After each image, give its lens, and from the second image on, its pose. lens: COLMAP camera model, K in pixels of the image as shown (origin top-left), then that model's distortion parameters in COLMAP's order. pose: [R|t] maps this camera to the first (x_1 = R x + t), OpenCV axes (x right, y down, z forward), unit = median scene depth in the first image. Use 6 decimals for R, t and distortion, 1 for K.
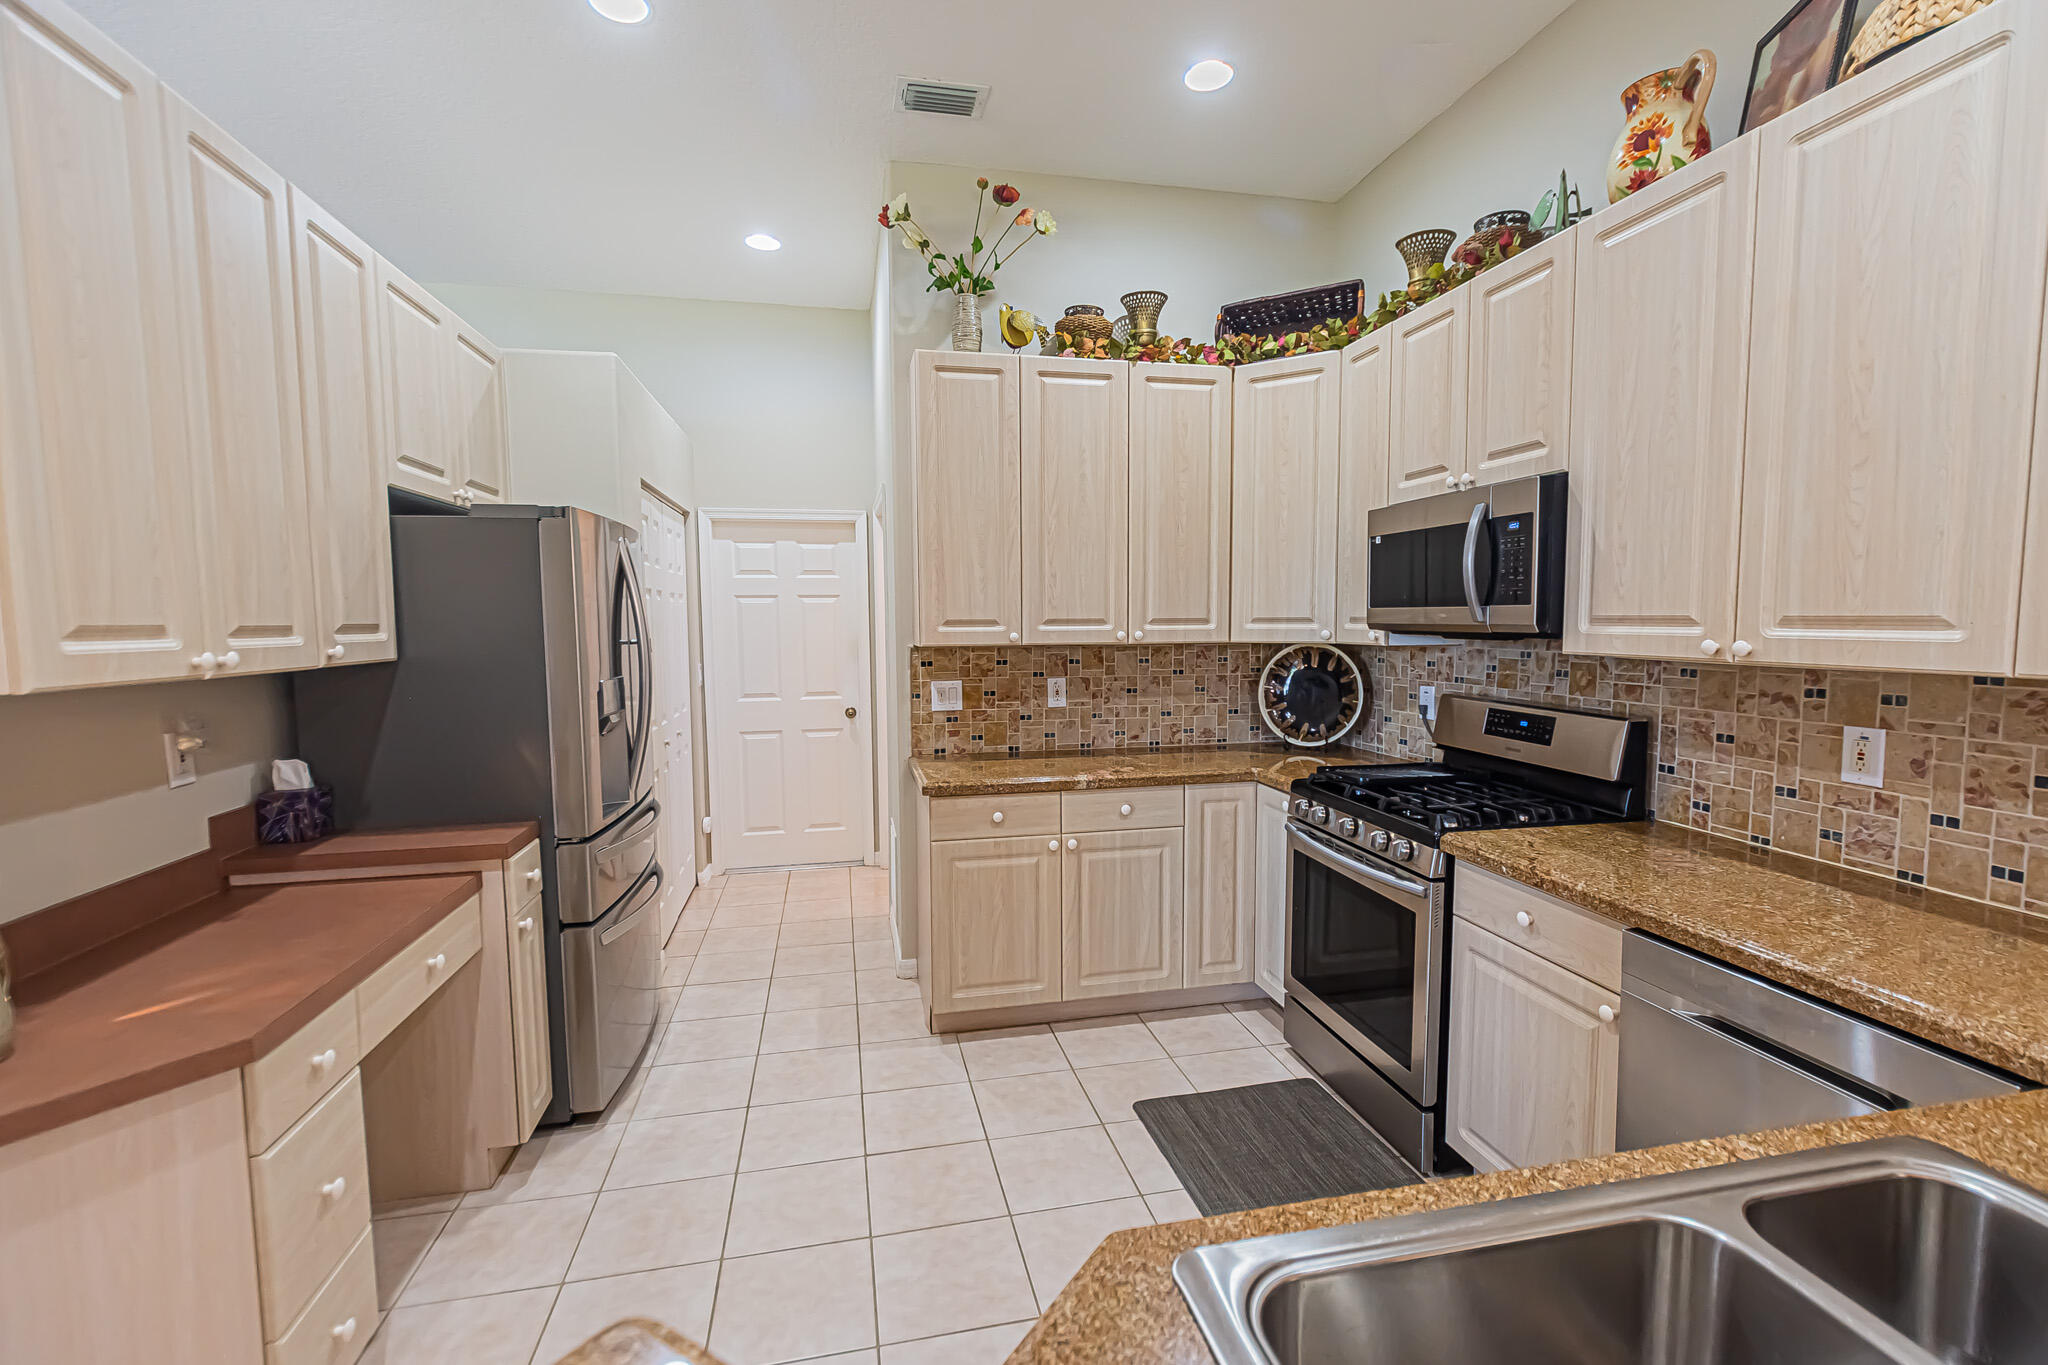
lens RADIAL K [[901.7, 0, 1033.9], [0, 901.7, 686.0], [0, 0, 1]] dist [0.001110, -0.001430]
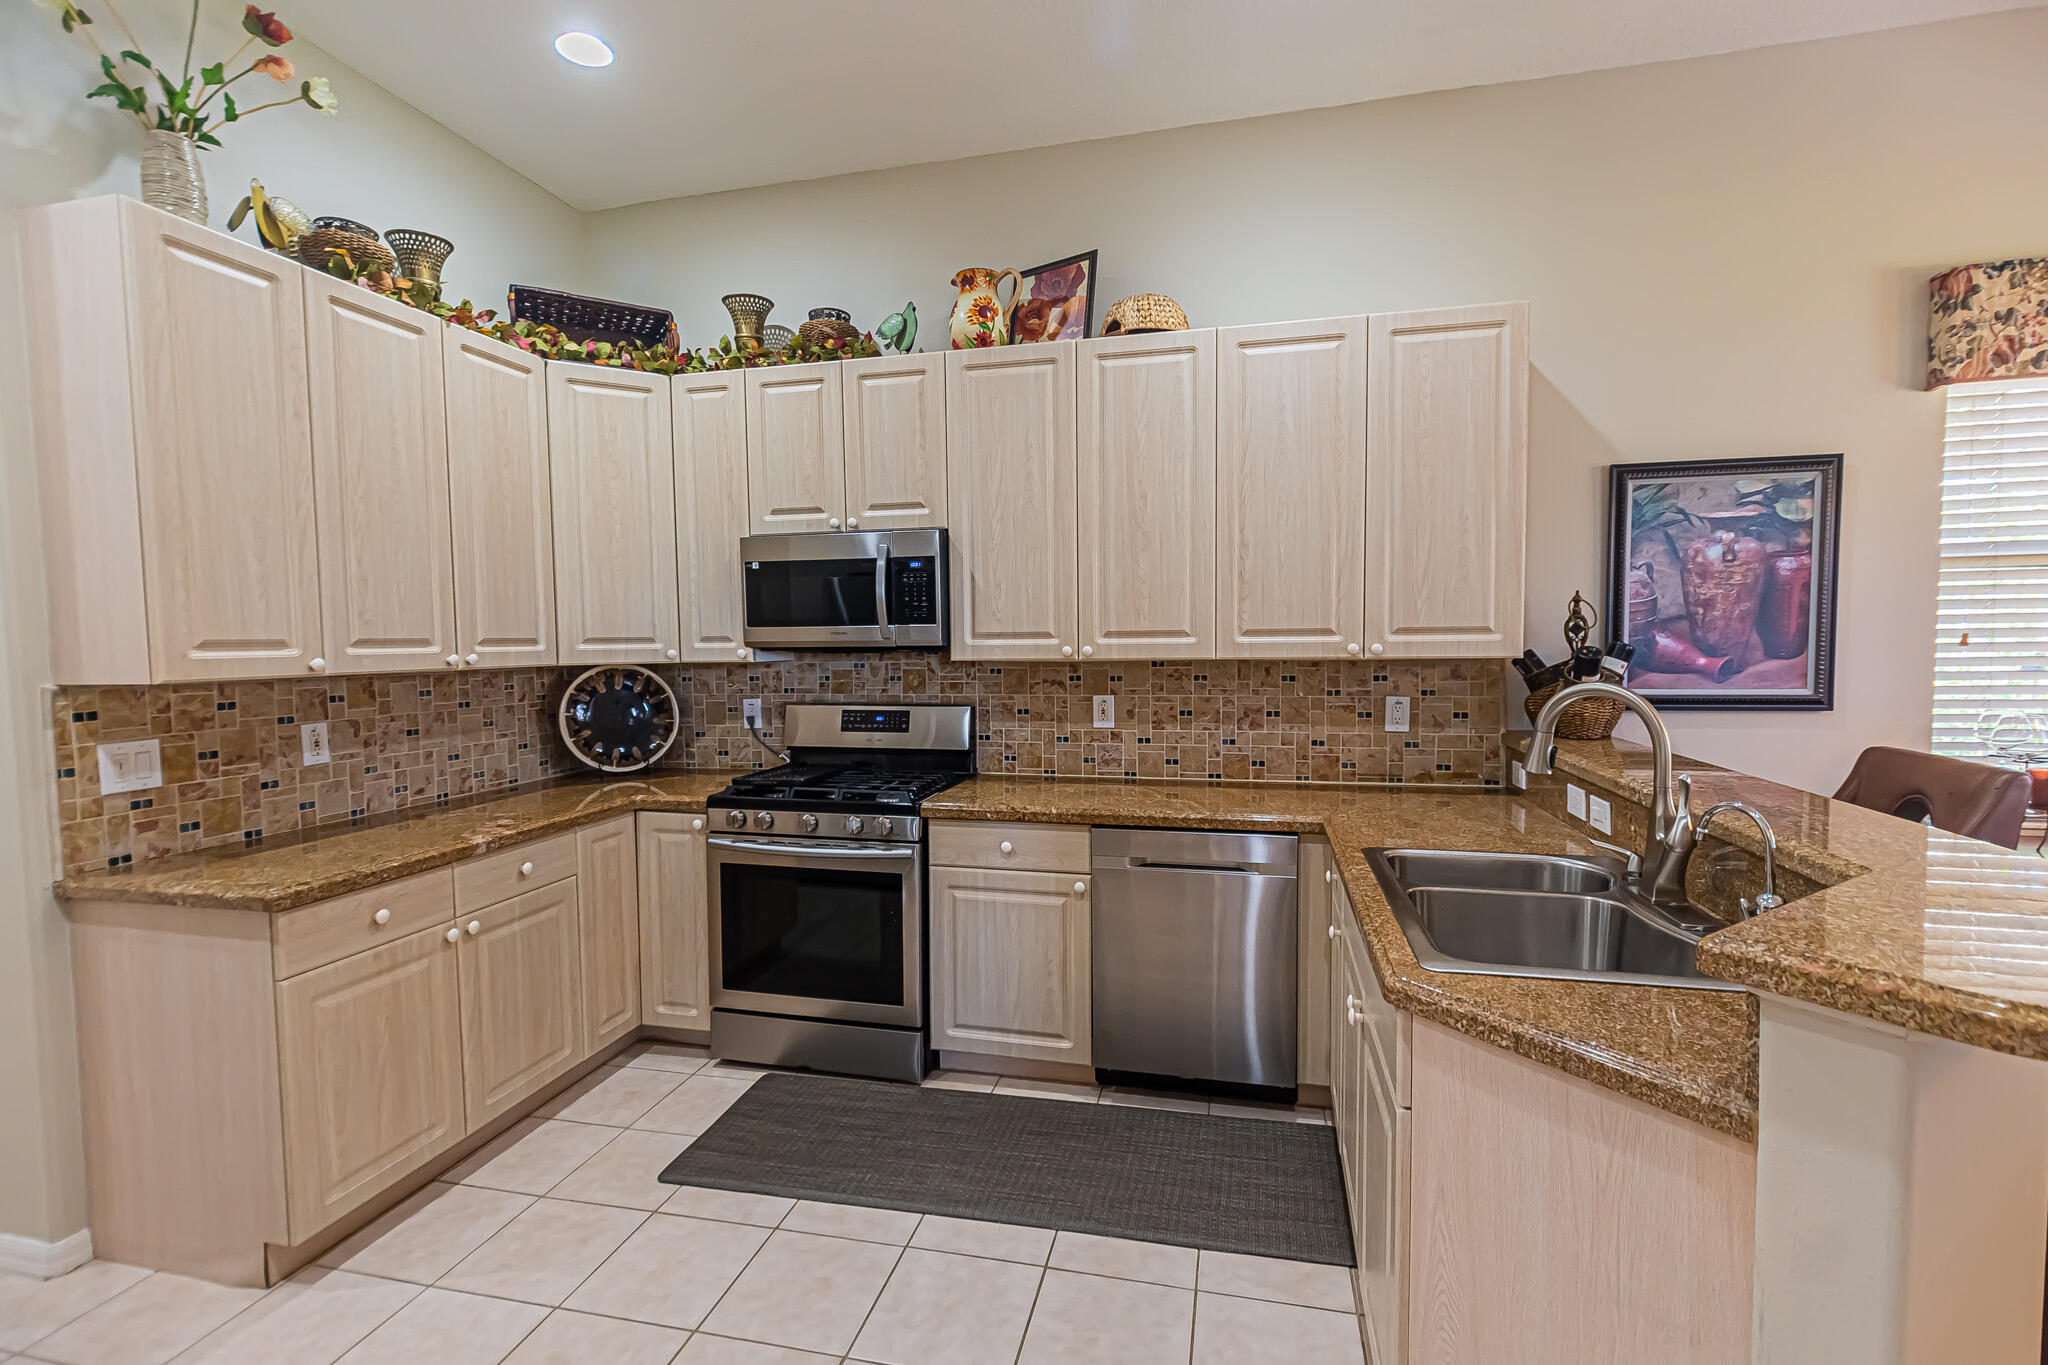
lens RADIAL K [[901.7, 0, 1033.9], [0, 901.7, 686.0], [0, 0, 1]] dist [0.001110, -0.001430]
pose [[0.433871, -0.047827, 0.899705, -0.419217], [0.078215, 0.996820, 0.015271, -0.005460], [-0.897574, 0.063744, 0.436232, 0.204880]]
